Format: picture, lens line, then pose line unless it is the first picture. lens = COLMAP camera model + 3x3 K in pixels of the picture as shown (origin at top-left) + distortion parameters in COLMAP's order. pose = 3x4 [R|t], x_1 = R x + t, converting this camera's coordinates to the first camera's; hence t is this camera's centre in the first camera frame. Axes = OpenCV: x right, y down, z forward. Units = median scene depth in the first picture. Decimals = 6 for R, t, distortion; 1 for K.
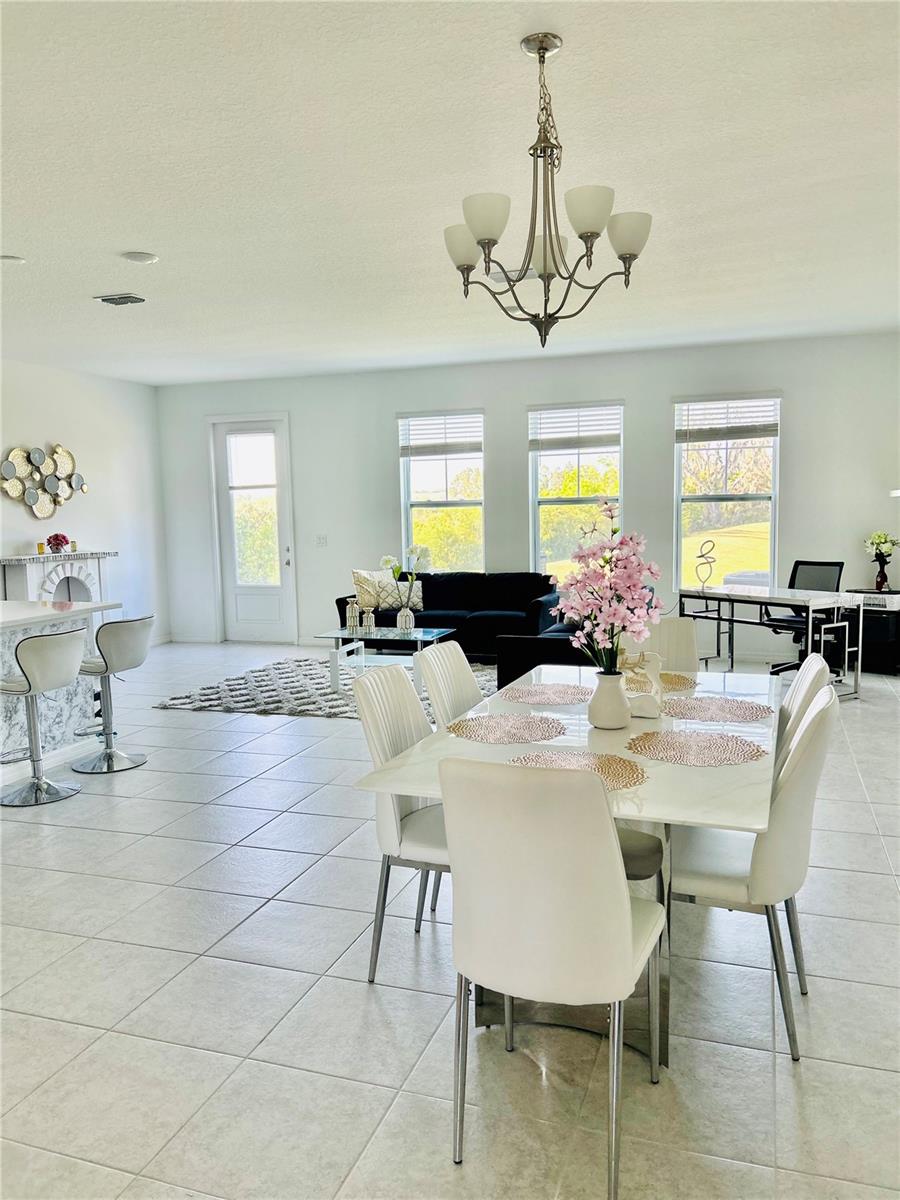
lens RADIAL K [[903.4, 0, 456.9], [0, 903.4, 603.4], [0, 0, 1]] dist [0.054911, -0.065032]
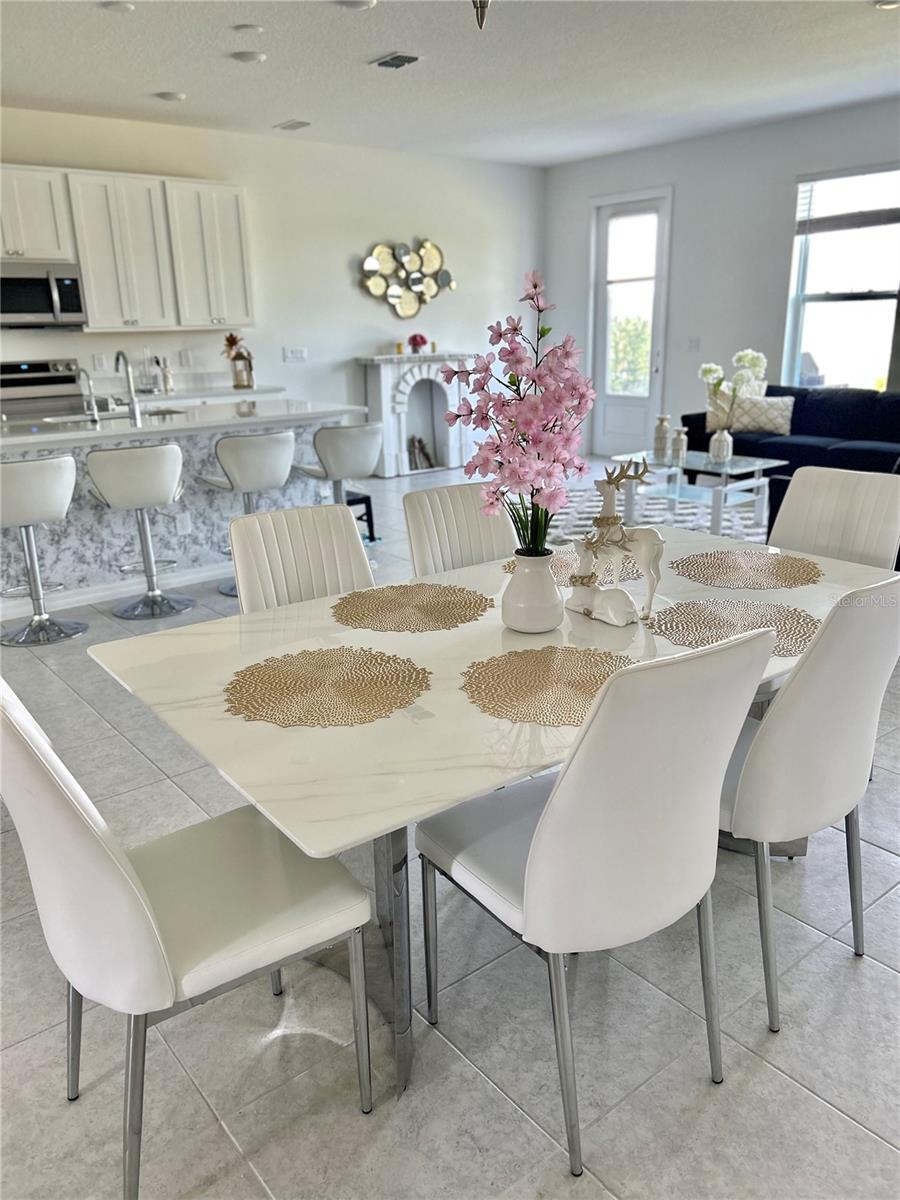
lens RADIAL K [[903.4, 0, 452.5], [0, 903.4, 610.6], [0, 0, 1]] dist [0.054911, -0.065032]
pose [[0.843976, 0.166719, -0.509813, 0.153153], [-0.052944, 0.971720, 0.230125, -0.011242], [0.533762, -0.167229, 0.828935, 0.129457]]
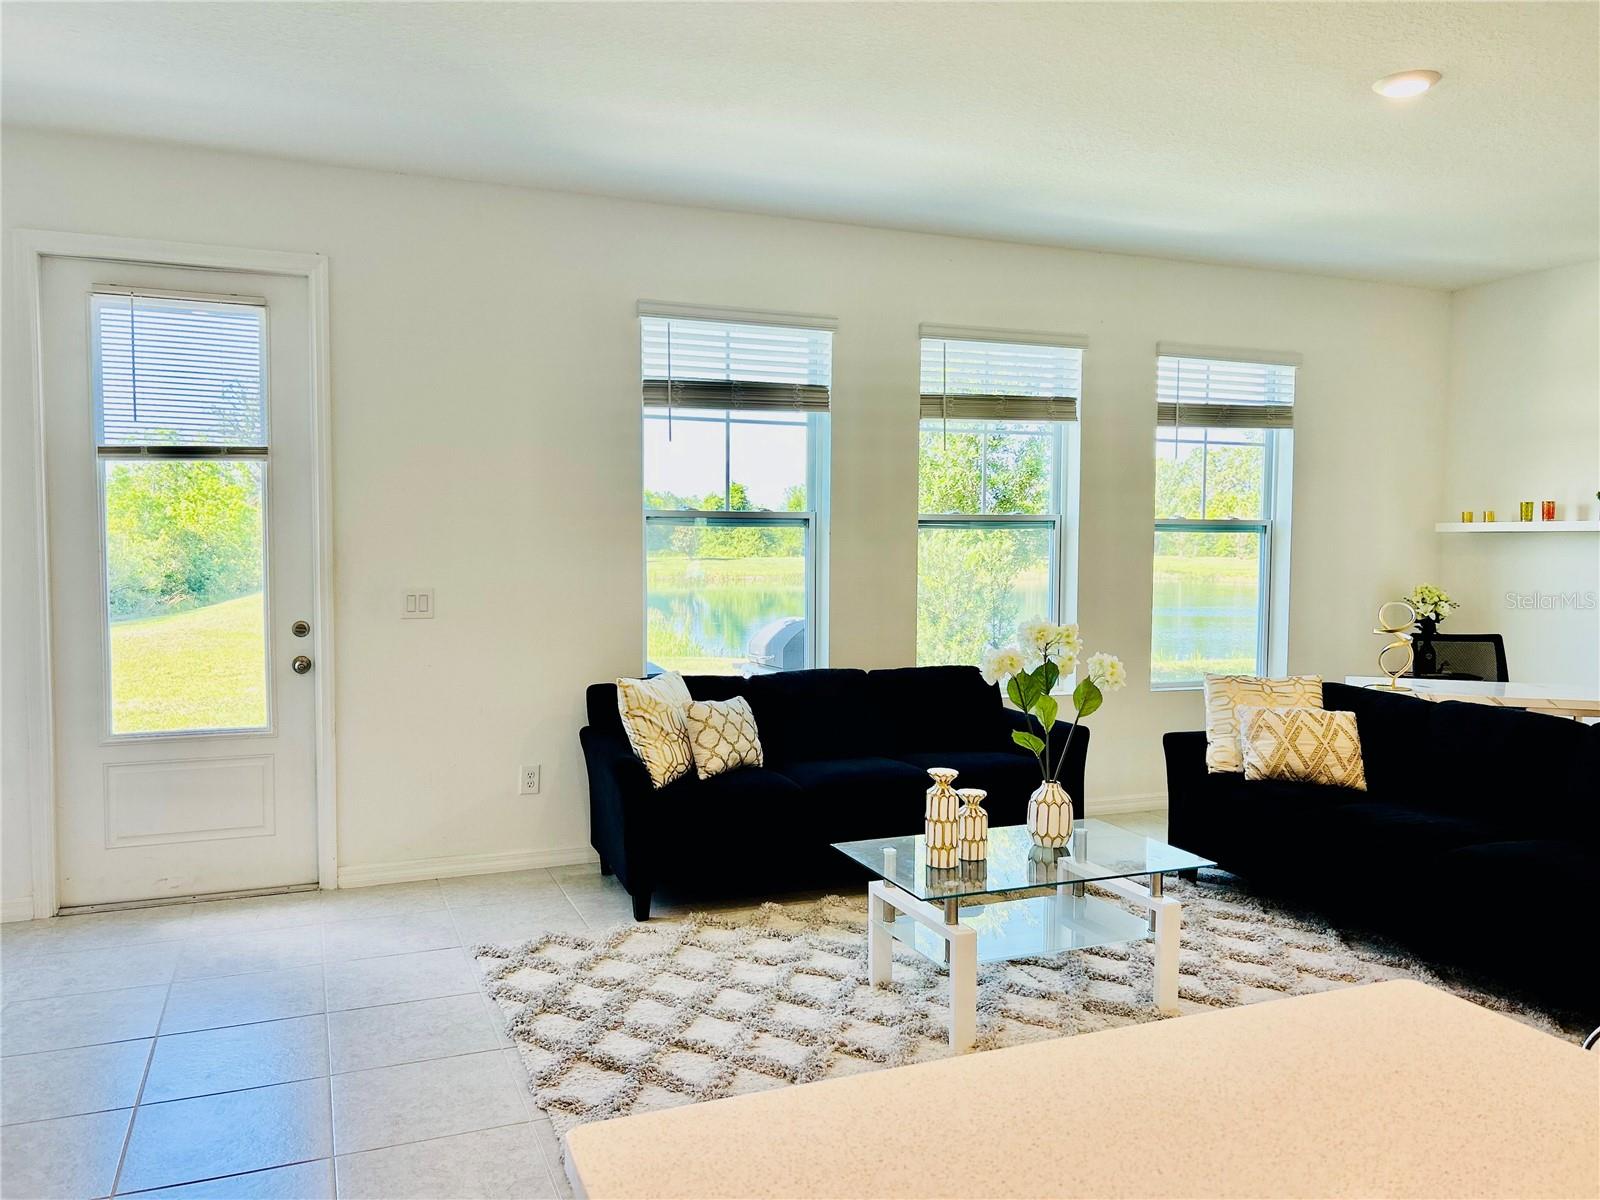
lens RADIAL K [[1204.6, 0, 798.5], [0, 1204.6, 597.6], [0, 0, 1]] dist [0.054911, -0.065032]
pose [[0.757613, -0.008999, 0.652642, -0.395511], [0.045946, 0.998160, -0.039573, -0.048712], [-0.651085, 0.059967, 0.756632, 0.557884]]
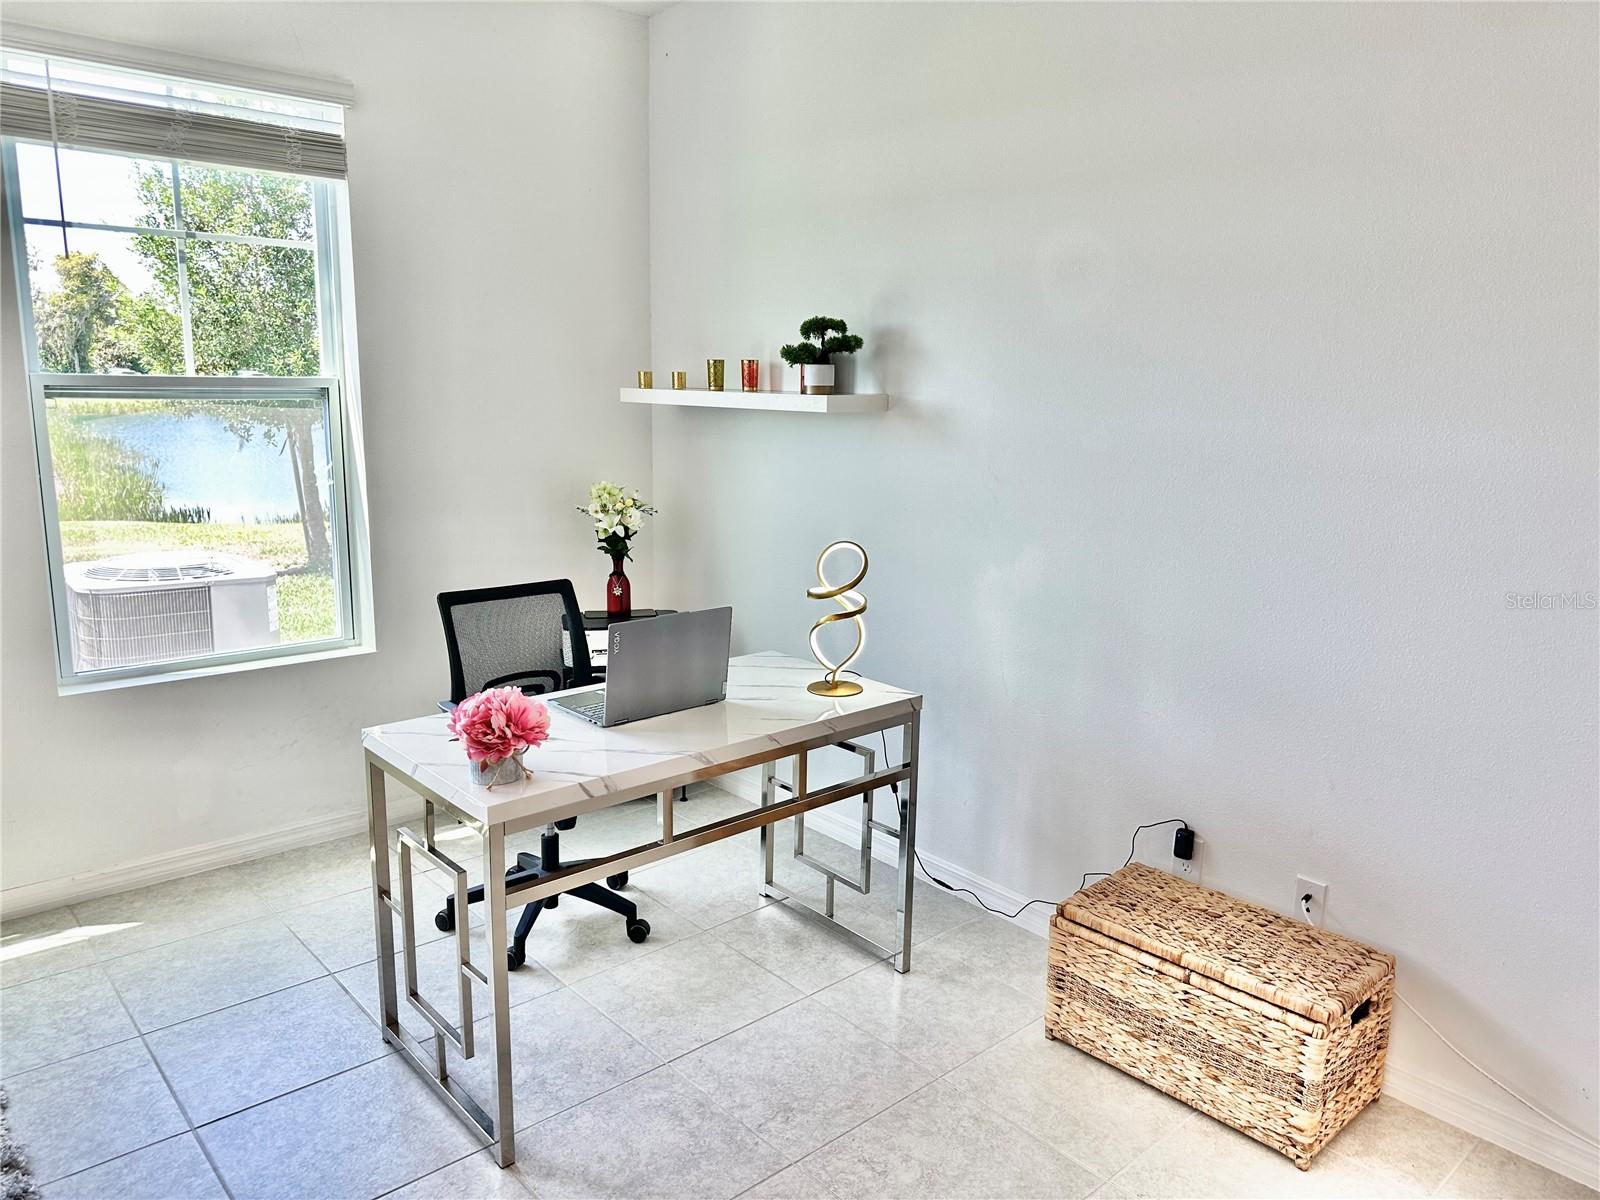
lens RADIAL K [[1124.9, 0, 806.4], [0, 1124.9, 604.5], [0, 0, 1]] dist [0.063004, -0.070602]
pose [[0.485597, -0.137726, 0.863265, 0.034929], [0.057924, 0.990410, 0.125428, -0.073543], [-0.872262, -0.010904, 0.488918, 0.577128]]
